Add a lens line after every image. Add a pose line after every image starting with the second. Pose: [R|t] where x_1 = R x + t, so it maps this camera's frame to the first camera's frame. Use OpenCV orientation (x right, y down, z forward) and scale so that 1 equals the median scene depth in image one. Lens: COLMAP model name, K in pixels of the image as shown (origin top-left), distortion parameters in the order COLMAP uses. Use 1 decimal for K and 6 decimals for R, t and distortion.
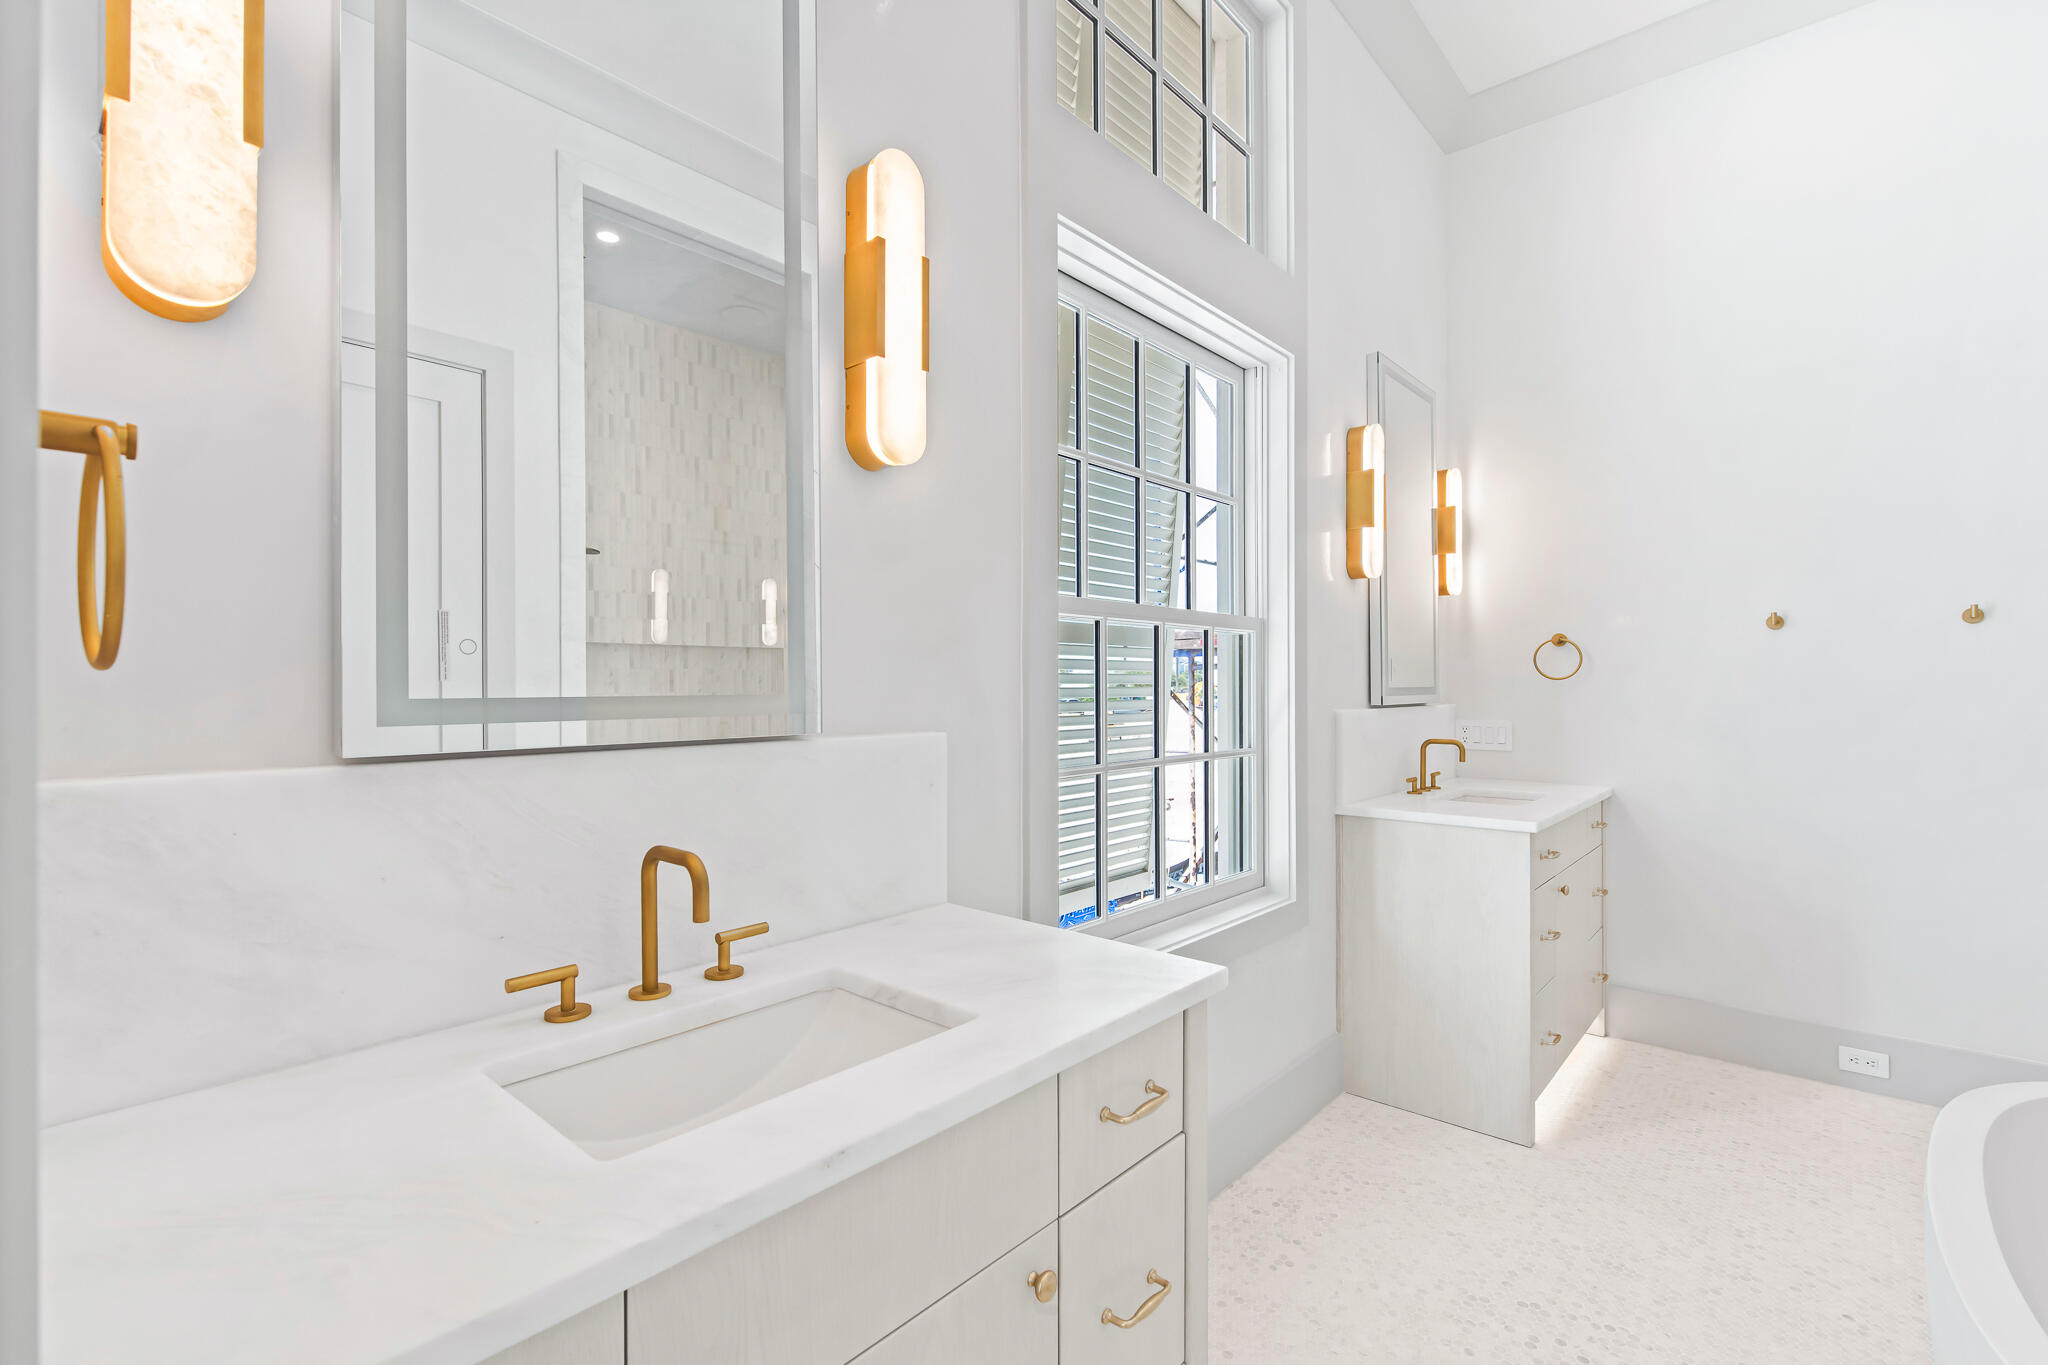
lens RADIAL K [[932.6, 0, 1030.9], [0, 932.6, 686.6], [0, 0, 1]] dist [-0.006127, -0.001713]
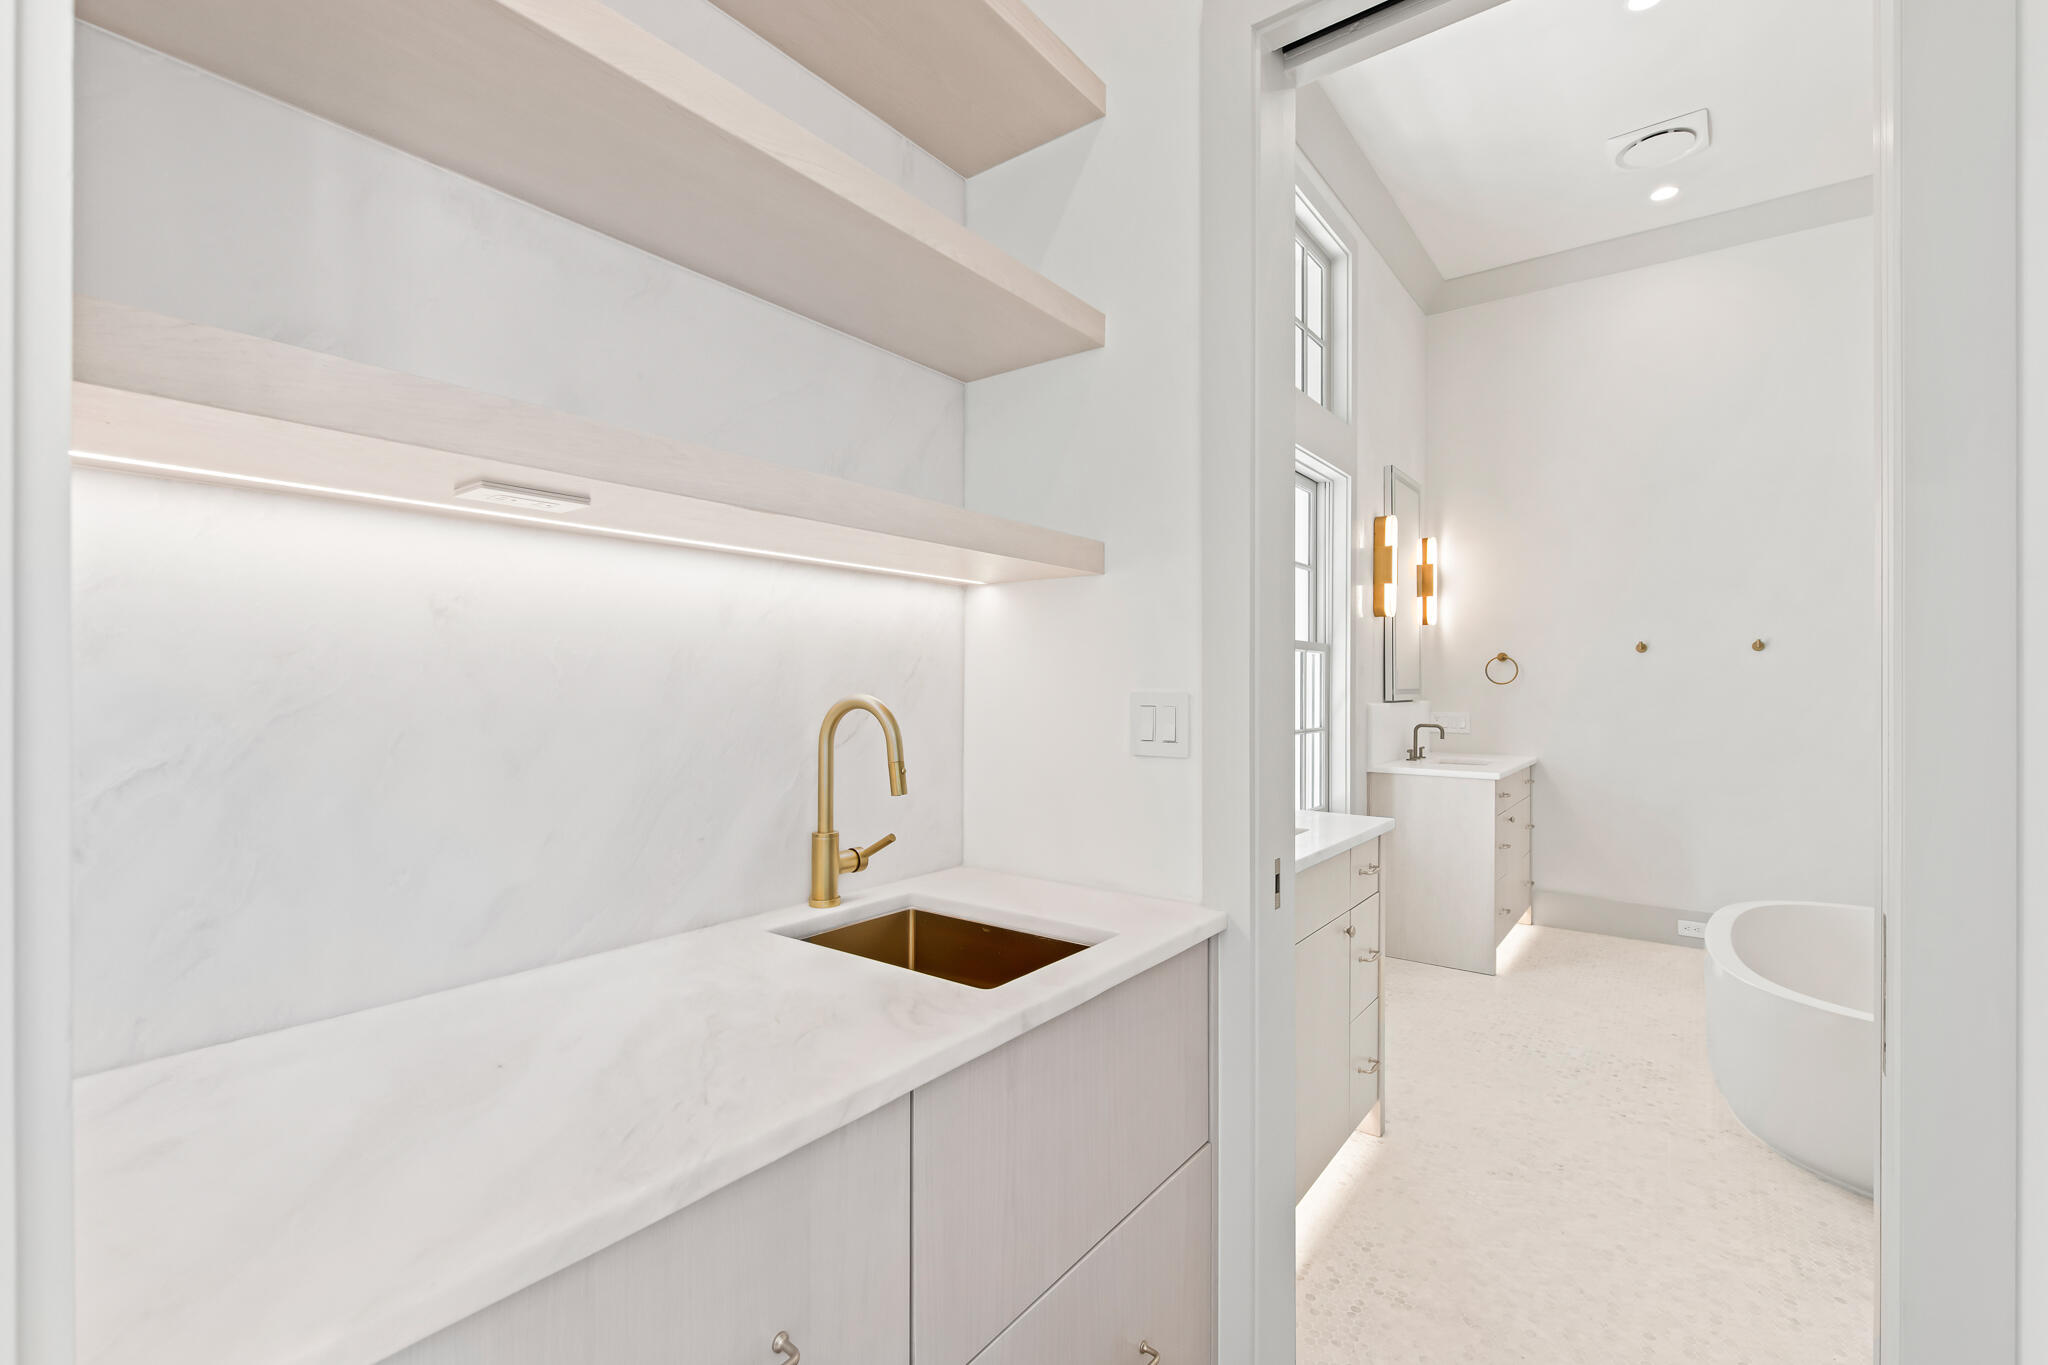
lens RADIAL K [[932.6, 0, 1021.6], [0, 932.6, 684.6], [0, 0, 1]] dist [-0.006127, -0.001713]
pose [[0.996640, 0.006162, 0.081680, -0.350092], [-0.006122, 0.999981, -0.000746, -0.001185], [-0.081683, 0.000243, 0.996658, -0.456321]]
